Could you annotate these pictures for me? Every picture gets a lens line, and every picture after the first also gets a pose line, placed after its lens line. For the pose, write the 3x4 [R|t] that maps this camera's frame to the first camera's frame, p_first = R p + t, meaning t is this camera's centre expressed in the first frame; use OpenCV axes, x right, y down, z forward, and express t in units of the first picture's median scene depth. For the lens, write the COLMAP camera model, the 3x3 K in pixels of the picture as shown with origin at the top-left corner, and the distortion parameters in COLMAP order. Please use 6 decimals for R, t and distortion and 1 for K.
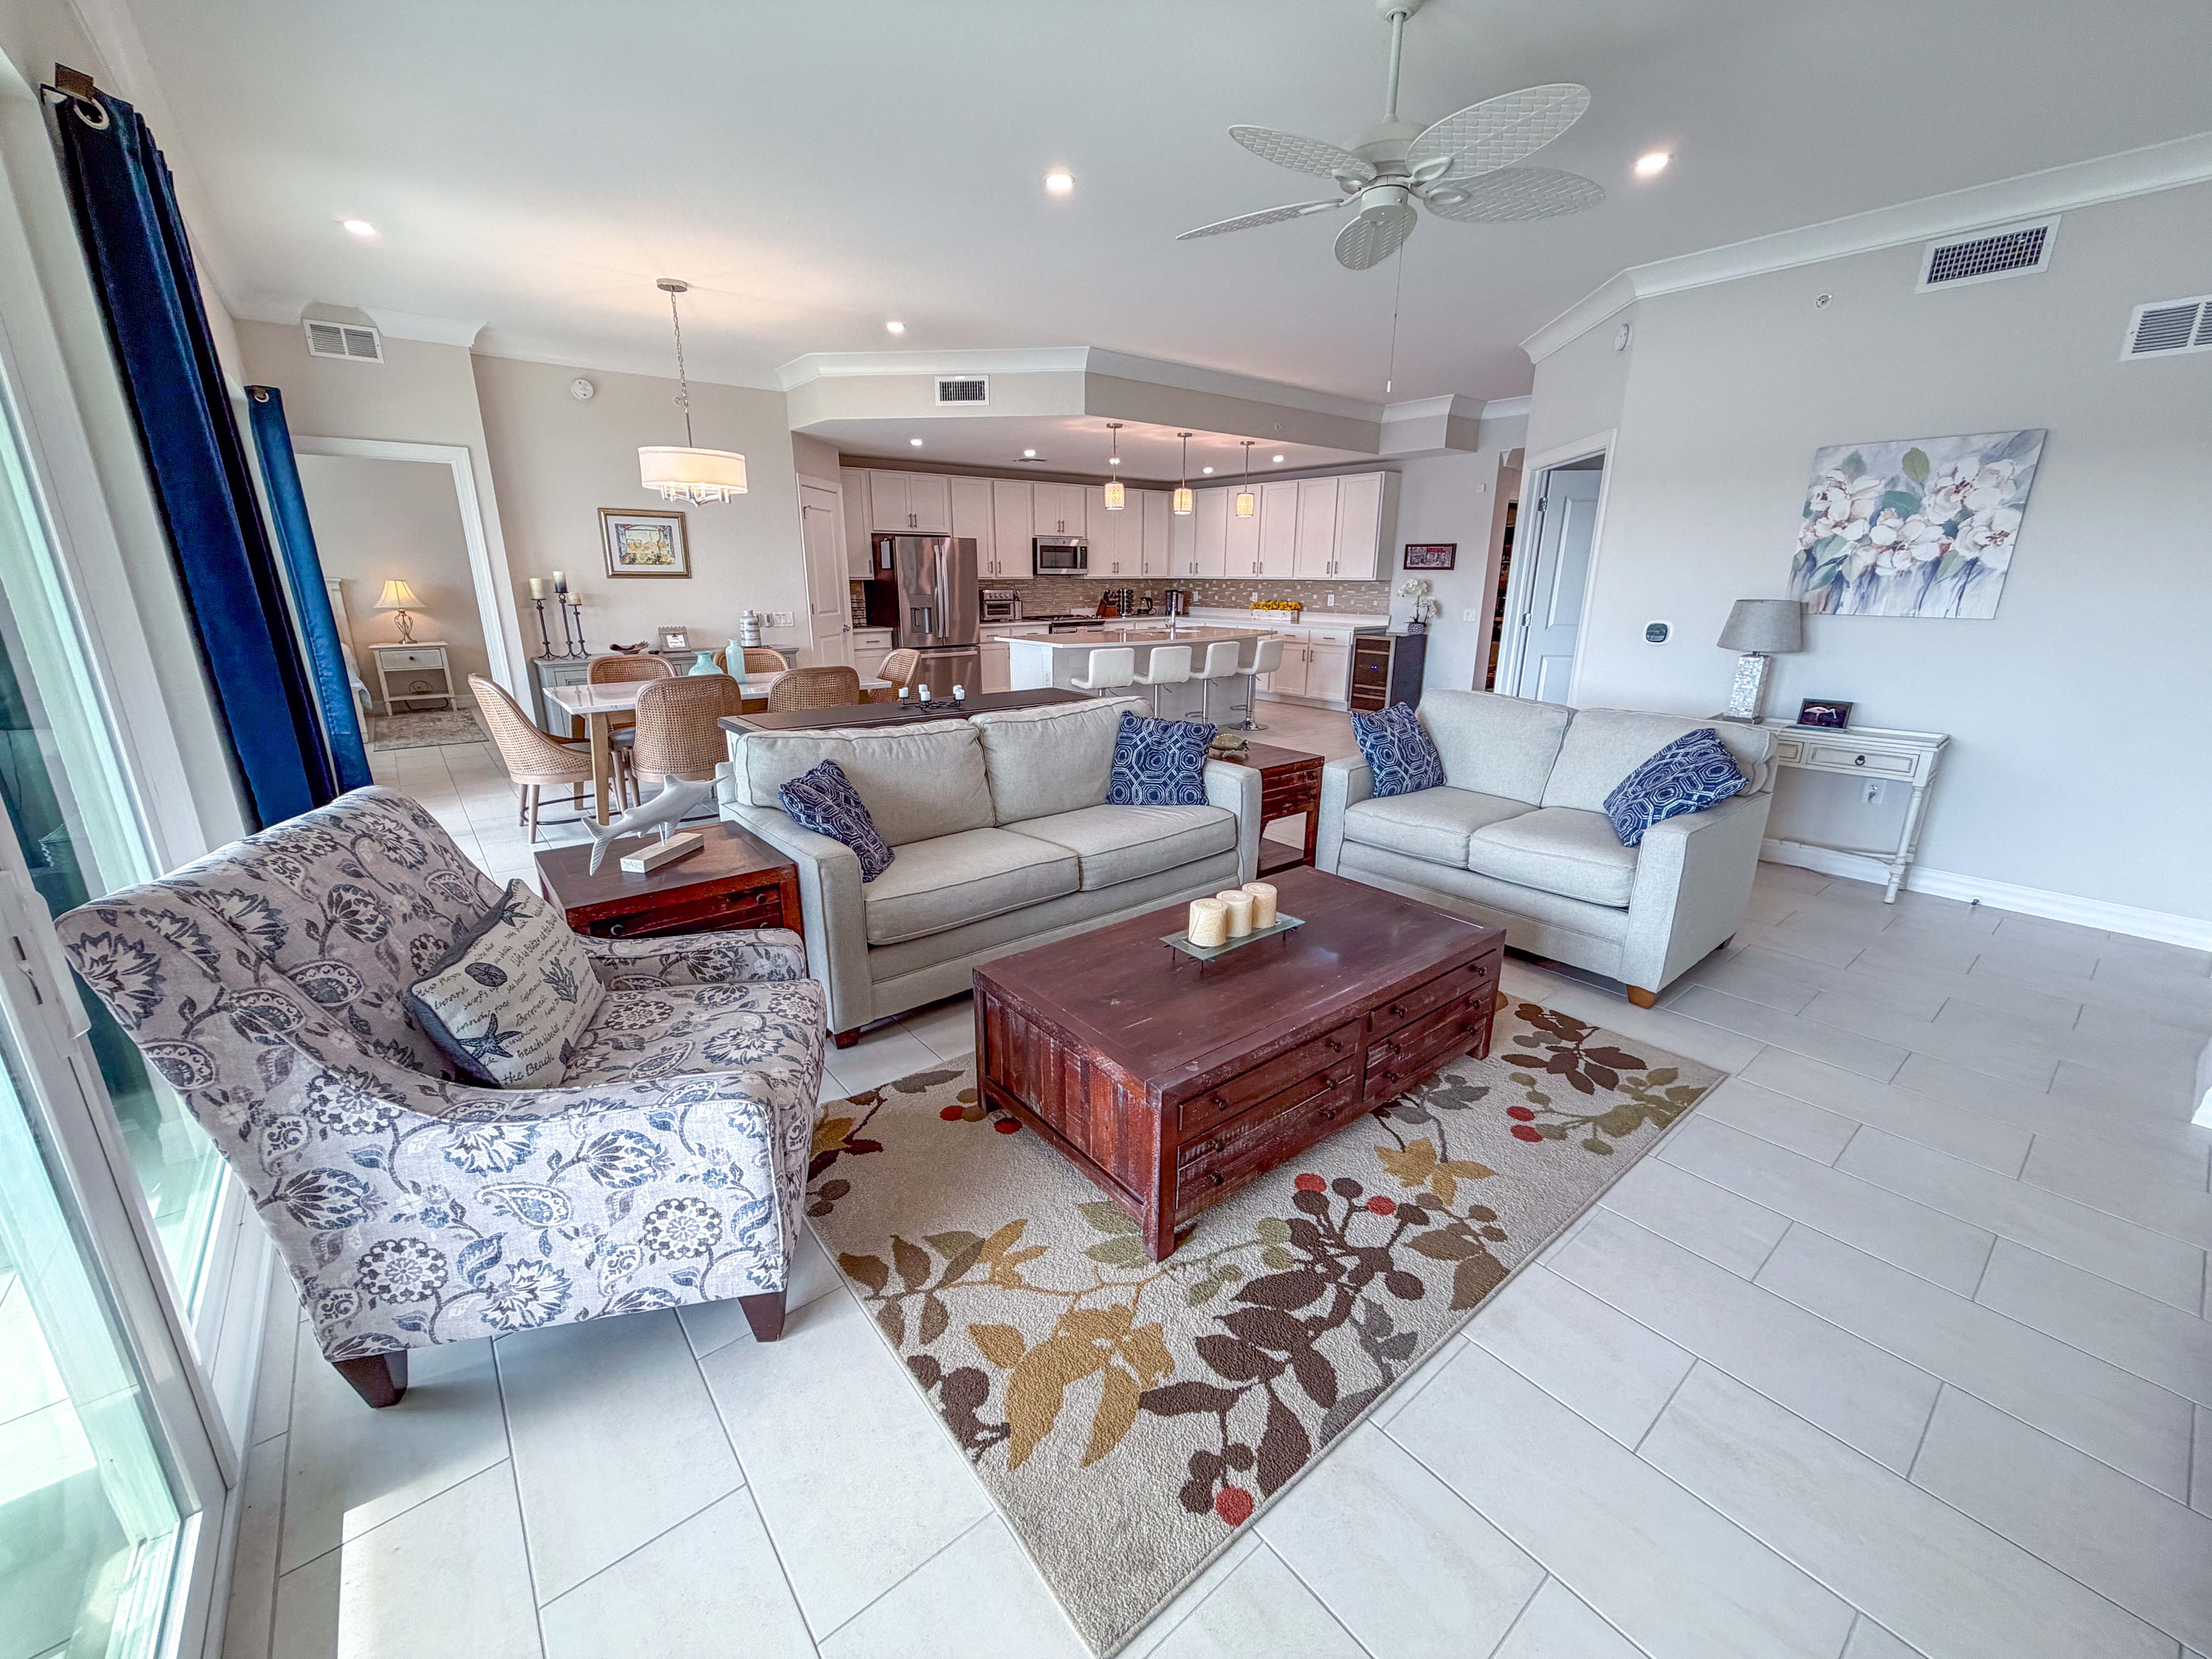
lens RADIAL K [[879.0, 0, 1100.0], [0, 879.0, 828.4], [0, 0, 1]] dist [0.000946, -0.000053]
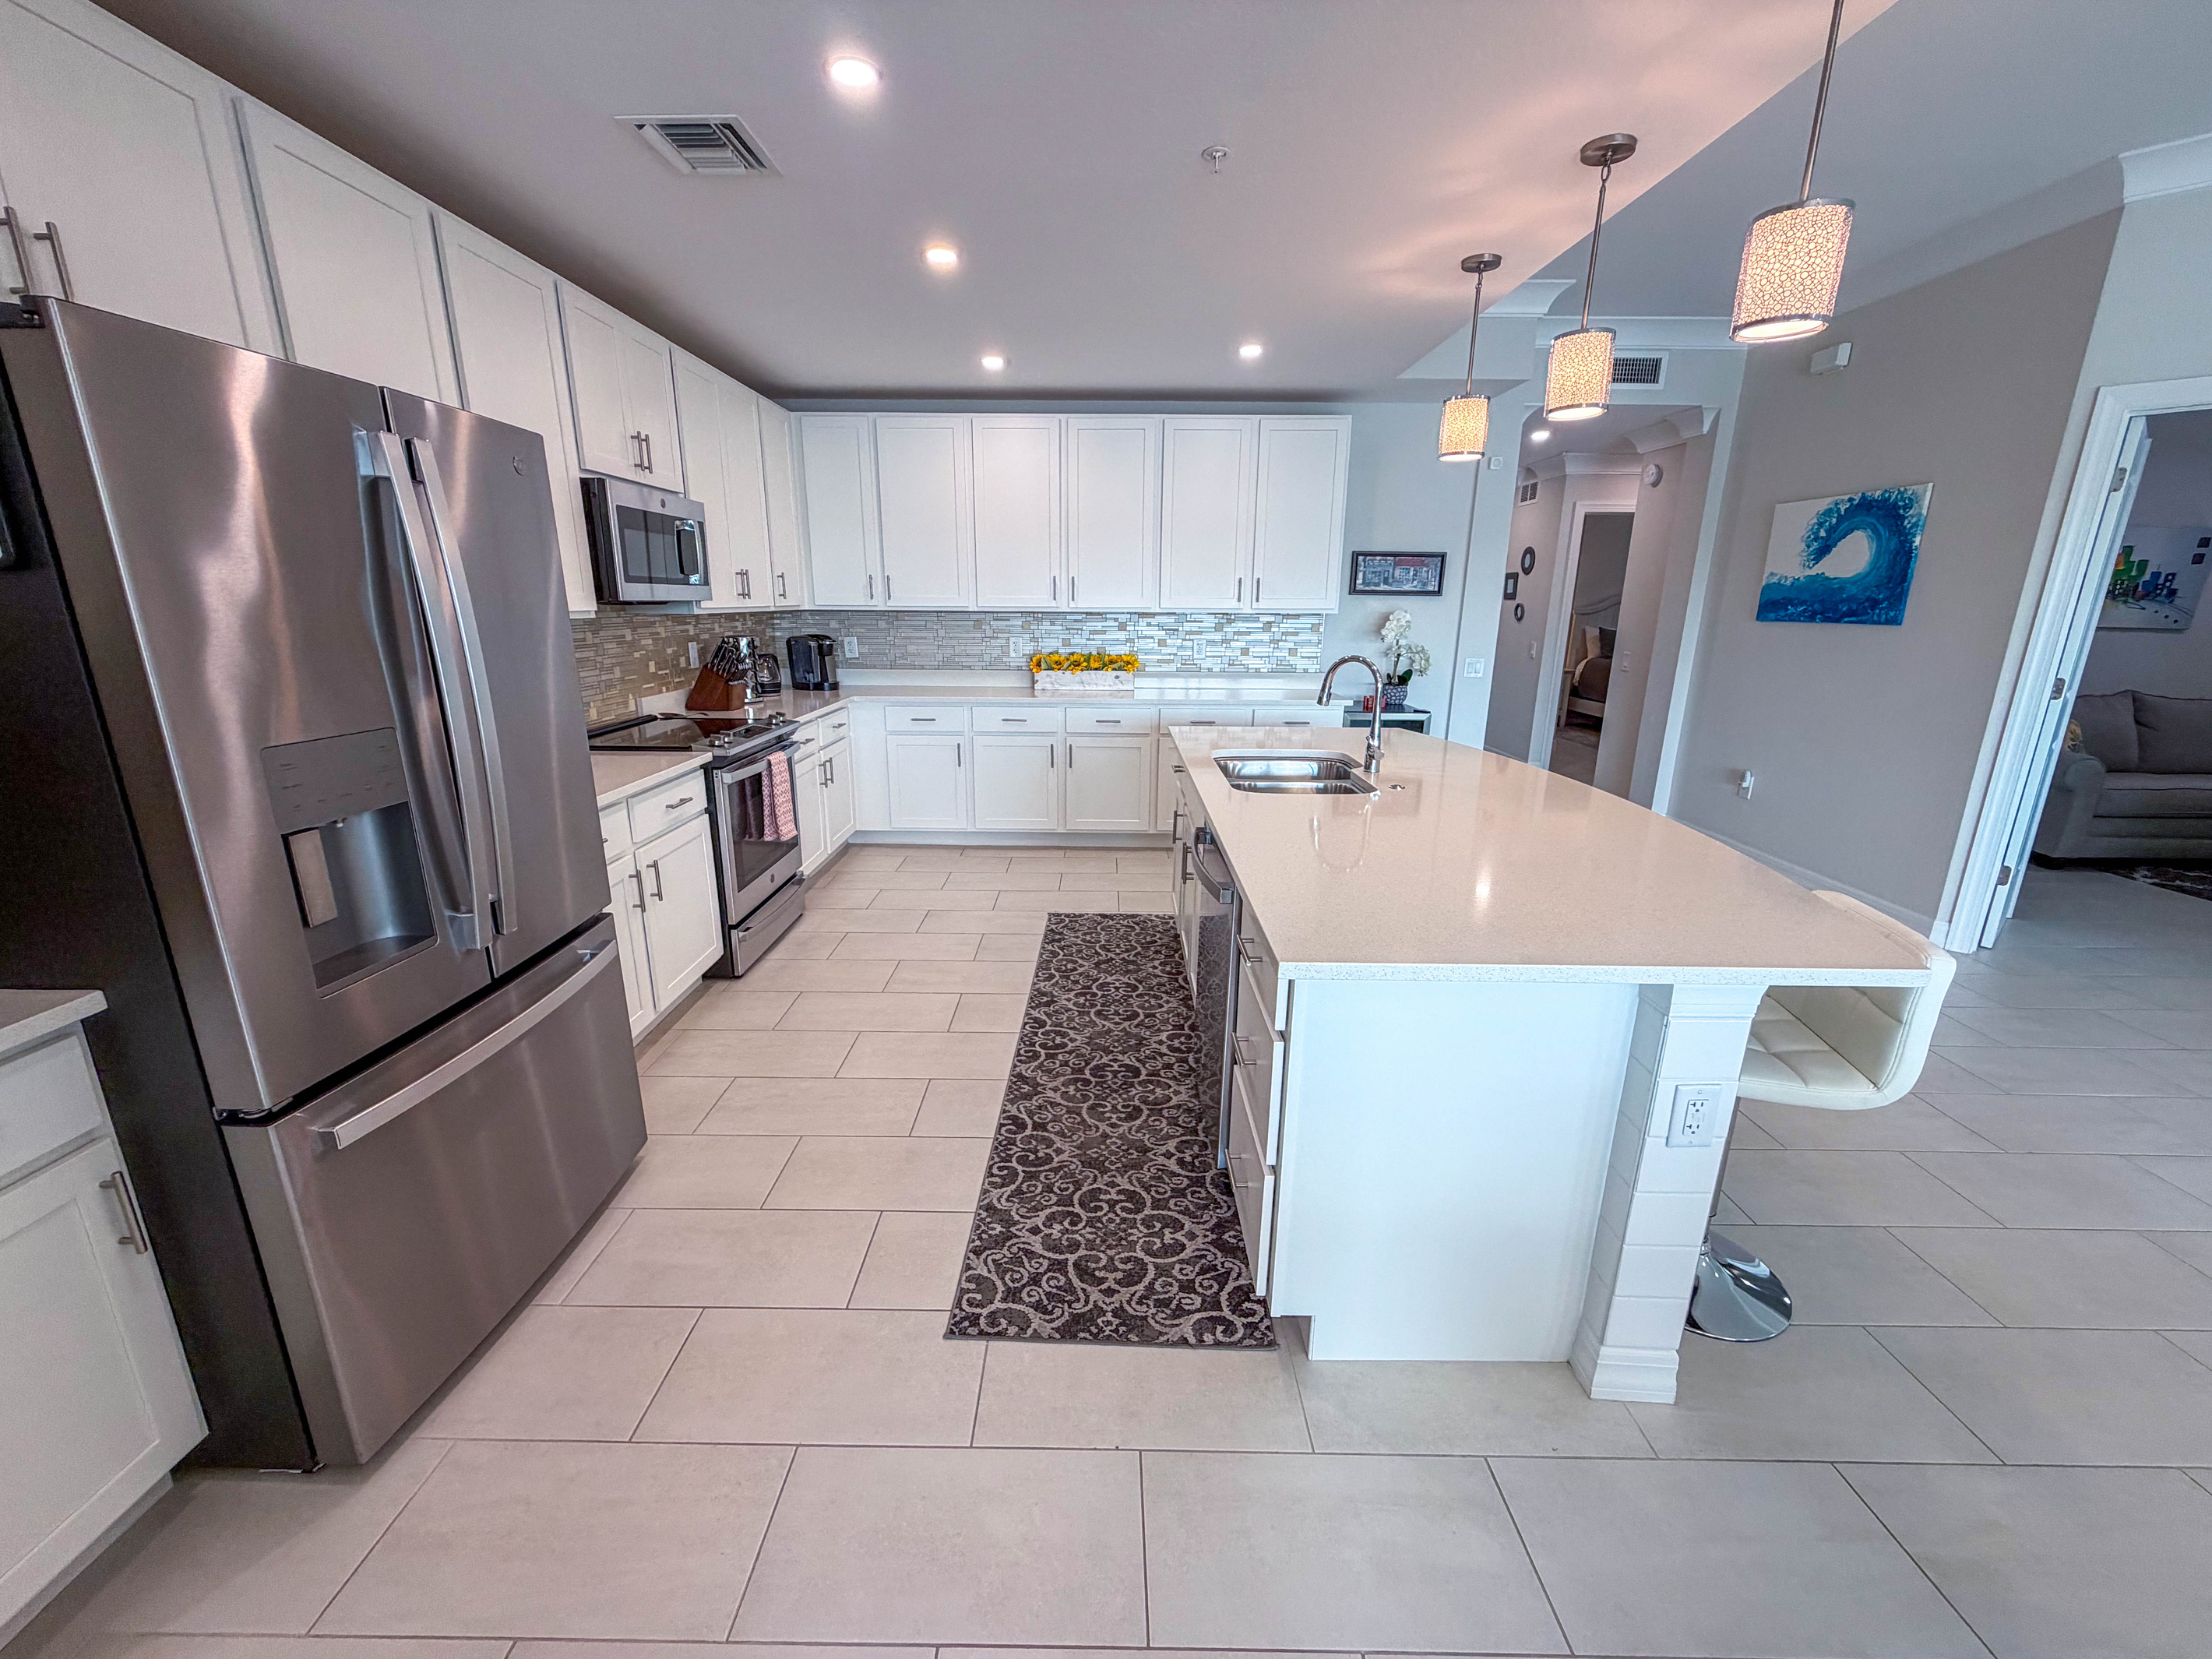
lens RADIAL K [[874.4, 0, 1096.7], [0, 874.4, 833.4], [0, 0, 1]] dist [-0.000644, -0.000226]
pose [[0.635702, -0.198245, 0.746044, -0.242775], [0.210914, 0.974293, 0.079178, -0.239205], [-0.742562, 0.107018, 0.661172, 0.819475]]
